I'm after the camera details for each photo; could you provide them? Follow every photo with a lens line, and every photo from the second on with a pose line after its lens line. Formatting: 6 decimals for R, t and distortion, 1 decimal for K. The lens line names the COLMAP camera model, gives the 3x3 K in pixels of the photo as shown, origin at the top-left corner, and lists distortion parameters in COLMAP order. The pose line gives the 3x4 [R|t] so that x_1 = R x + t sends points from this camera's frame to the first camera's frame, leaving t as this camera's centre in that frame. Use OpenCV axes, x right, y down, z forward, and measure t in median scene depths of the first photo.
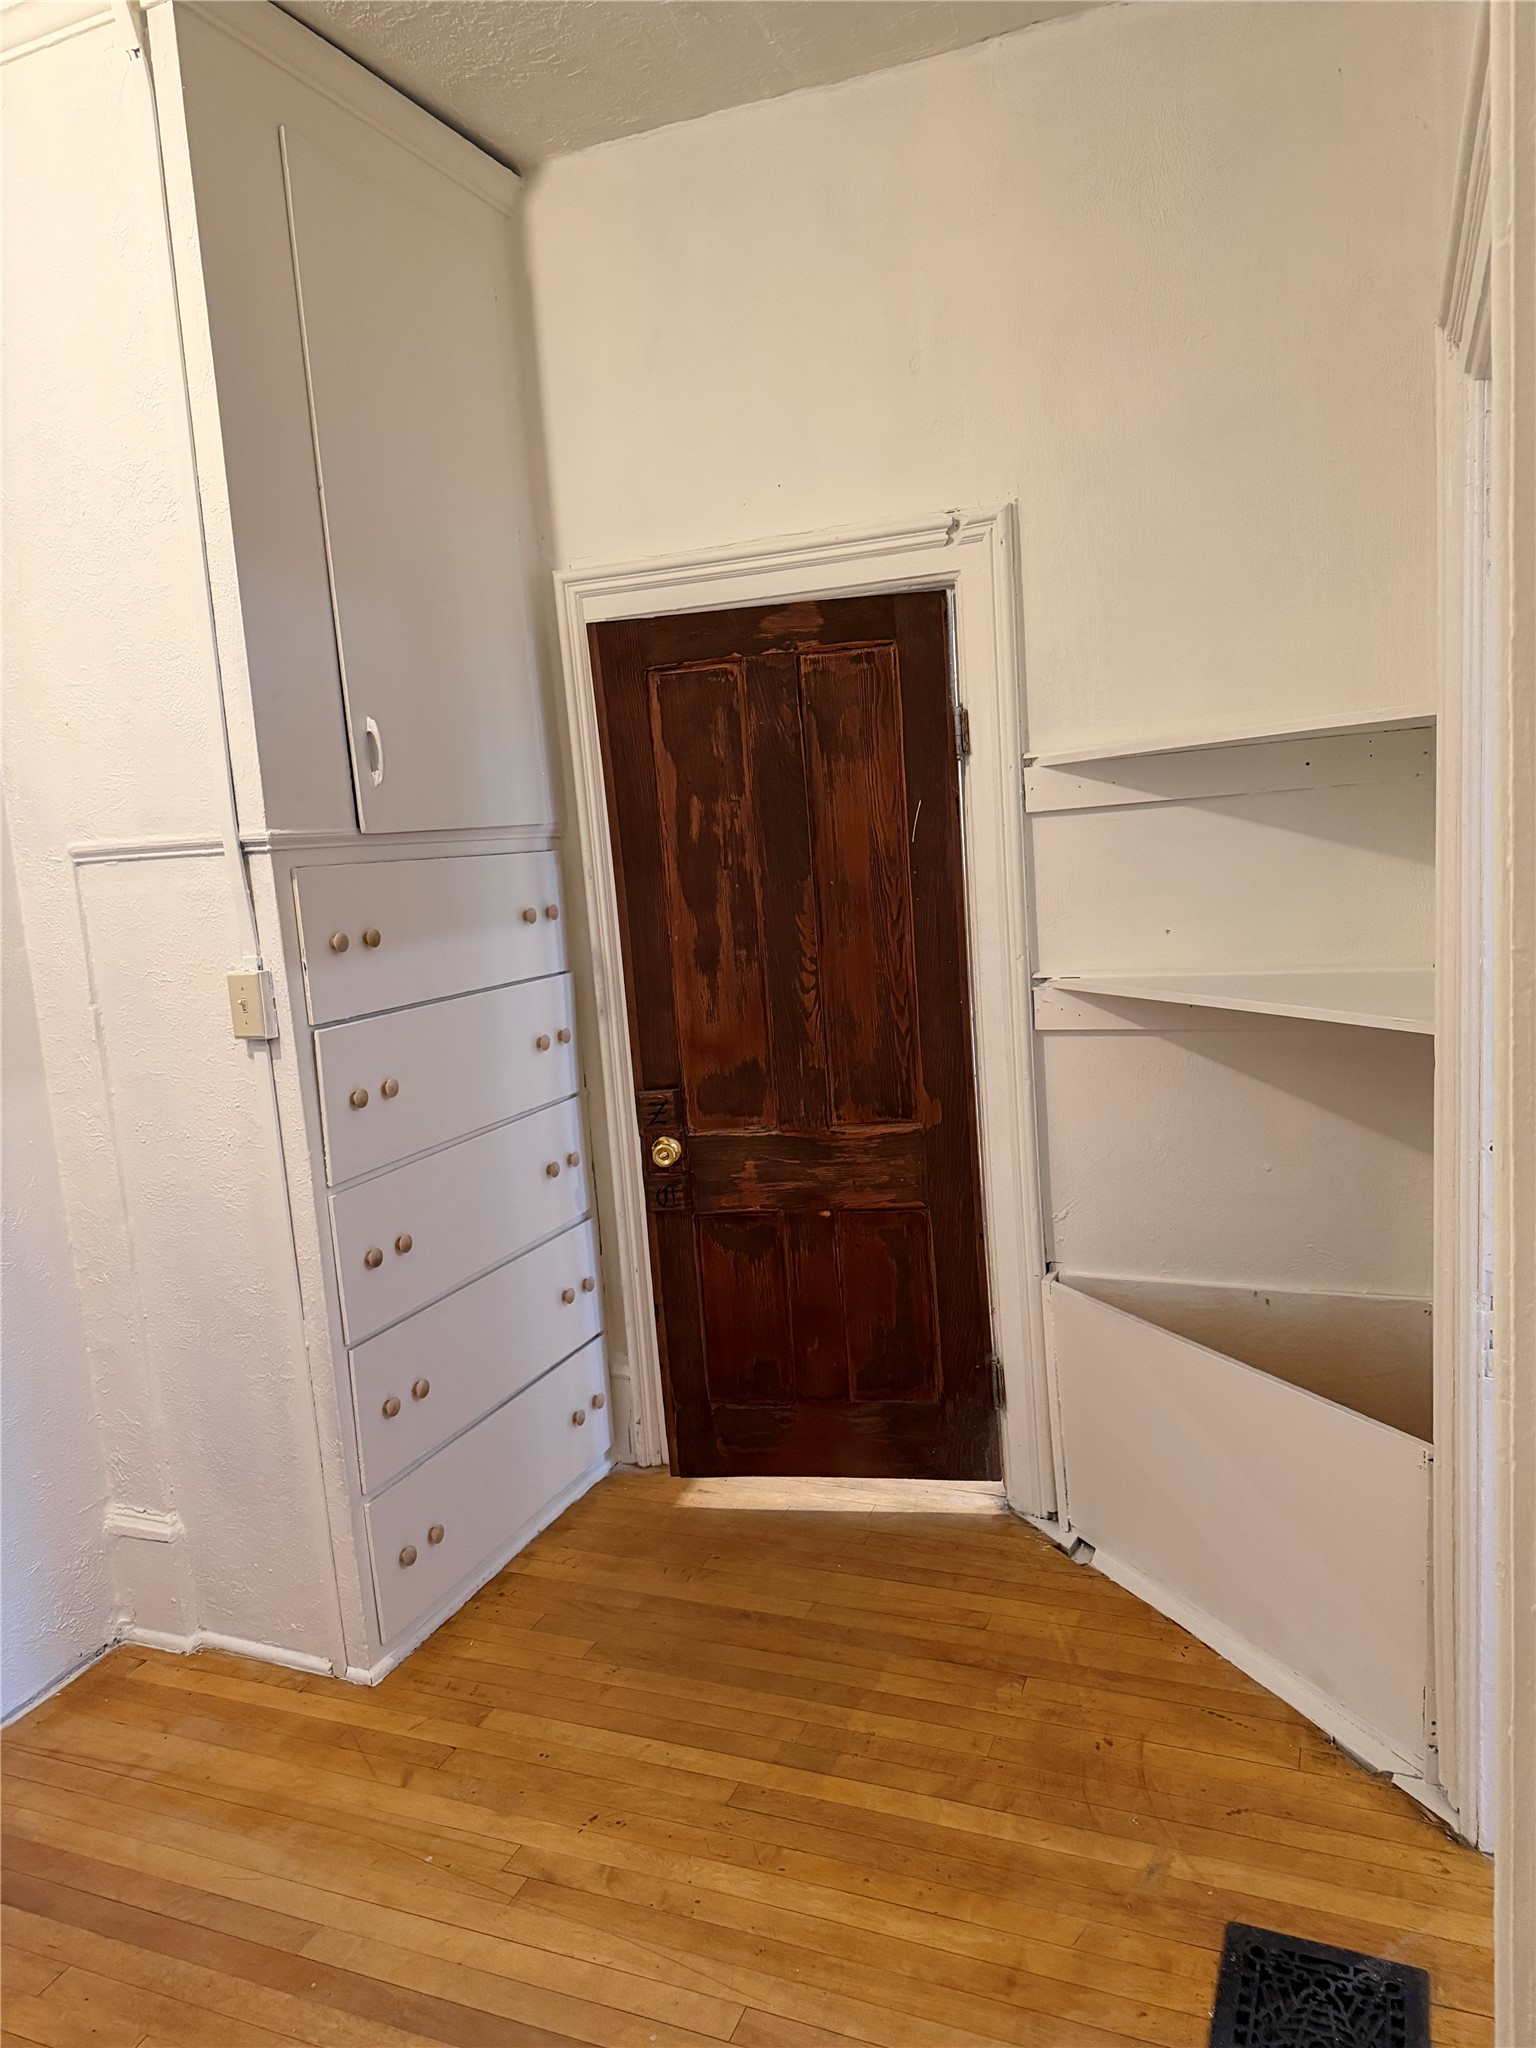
lens RADIAL K [[1464.6, 0, 769.1], [0, 1464.6, 1027.6], [0, 0, 1]] dist [0.070175, -0.038726]
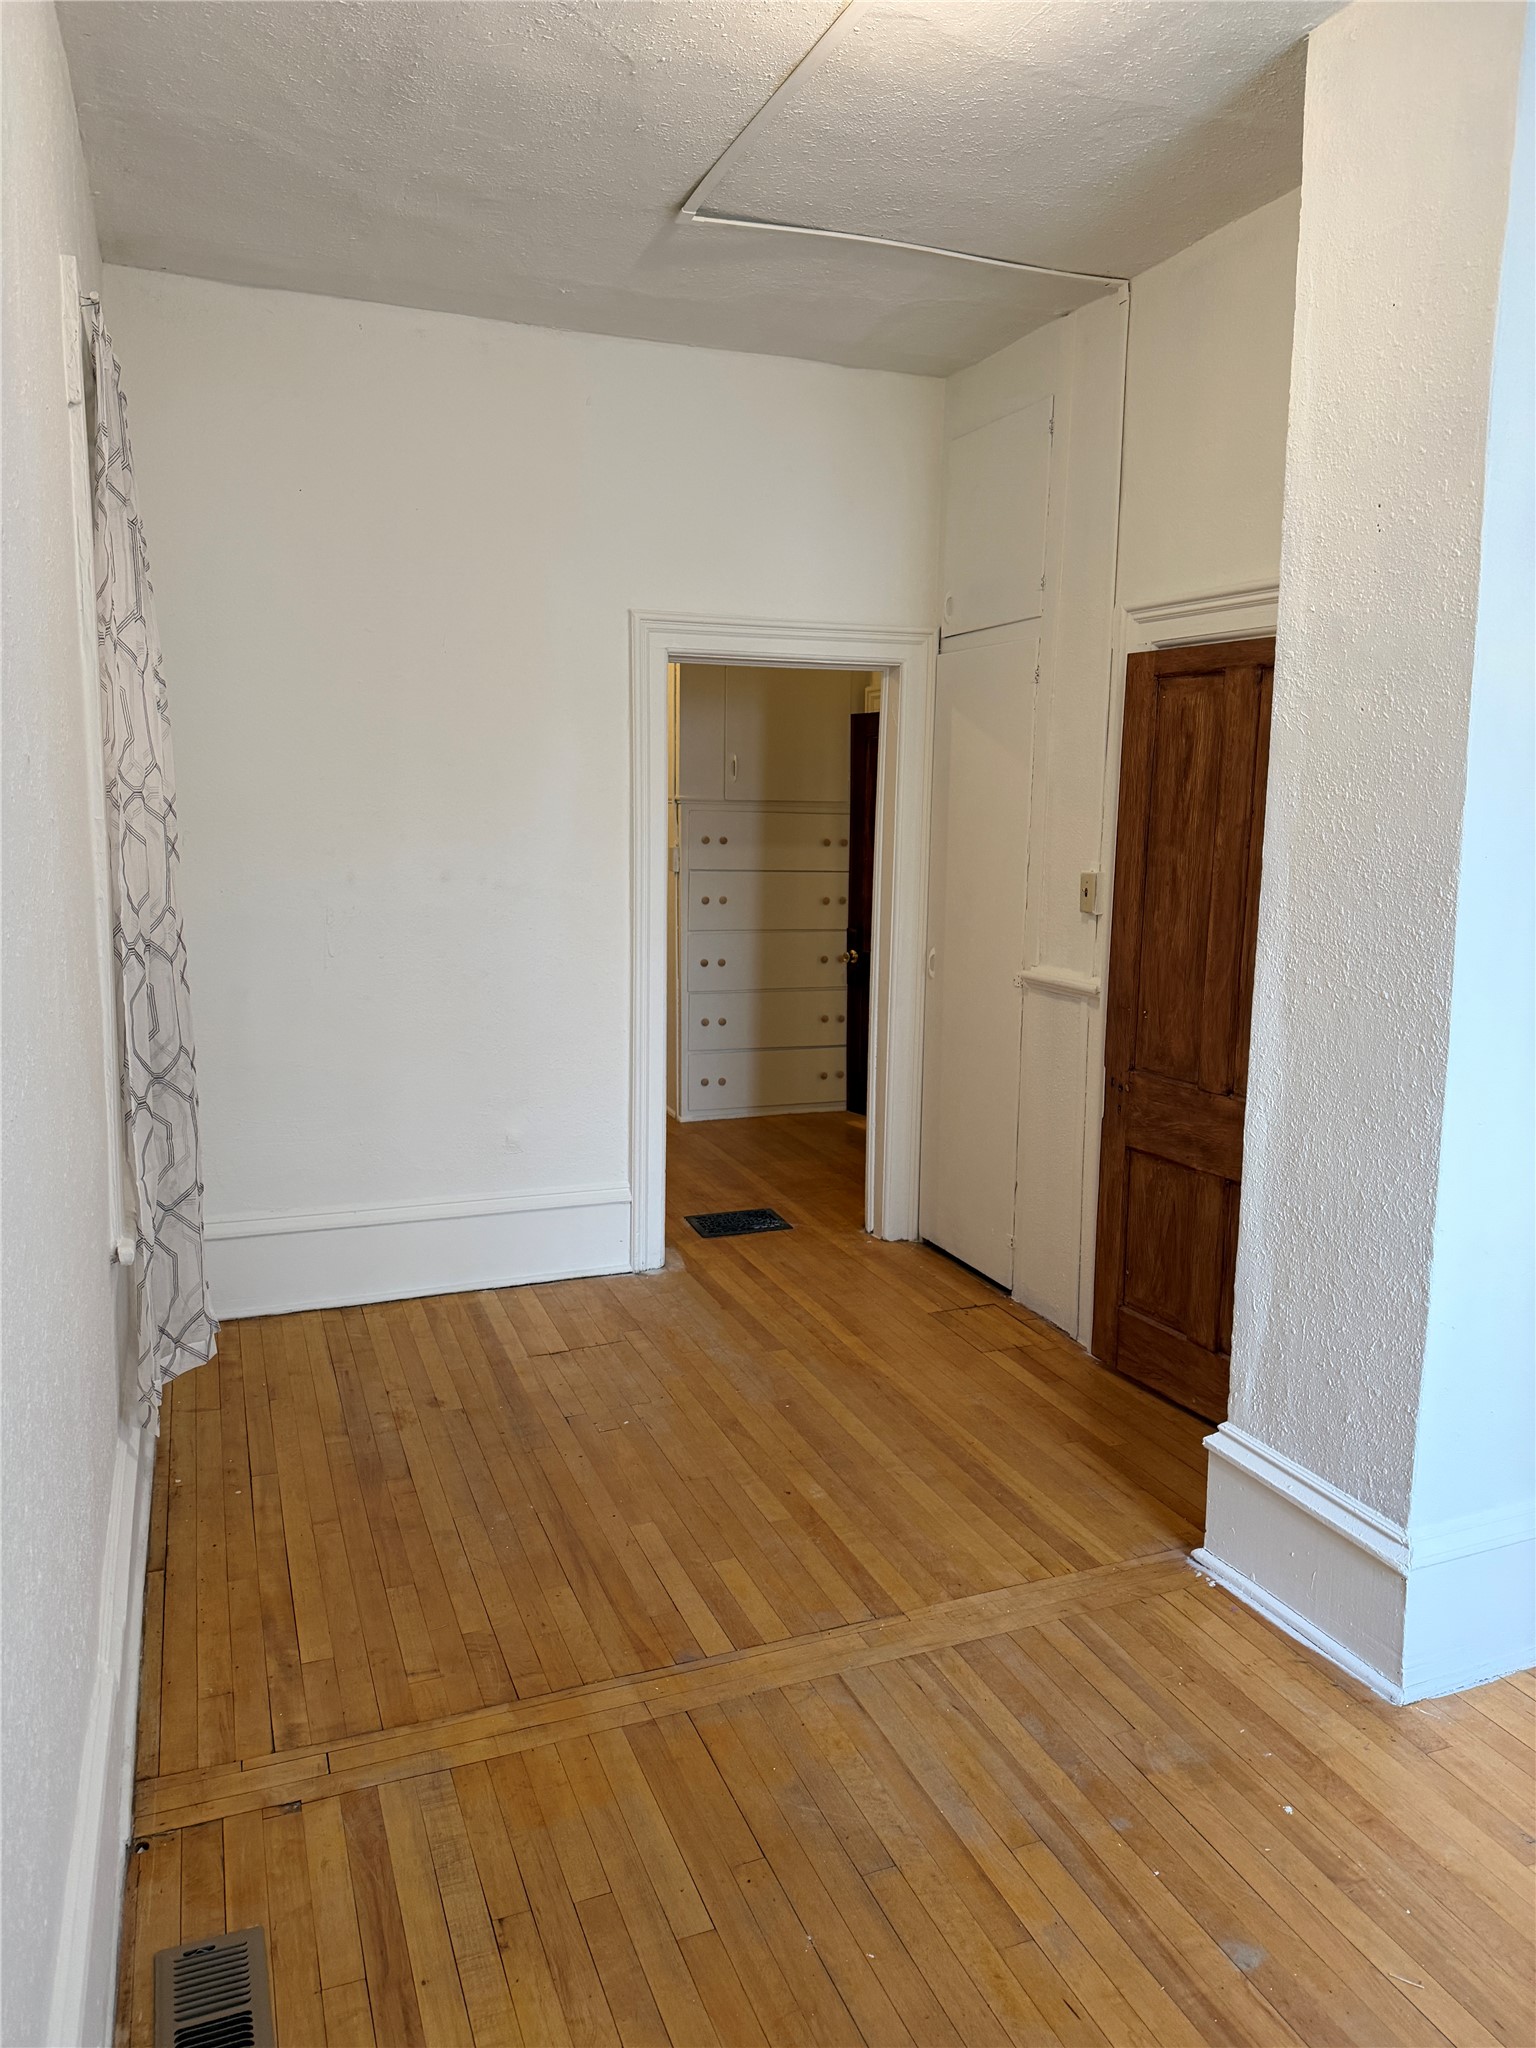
lens RADIAL K [[1464.6, 0, 768.8], [0, 1464.6, 1022.2], [0, 0, 1]] dist [0.070175, -0.038726]
pose [[0.683034, 0.194371, -0.704049, 1.944498], [-0.163435, 0.980171, 0.112046, -0.059847], [0.711866, 0.038535, 0.701257, -0.867107]]
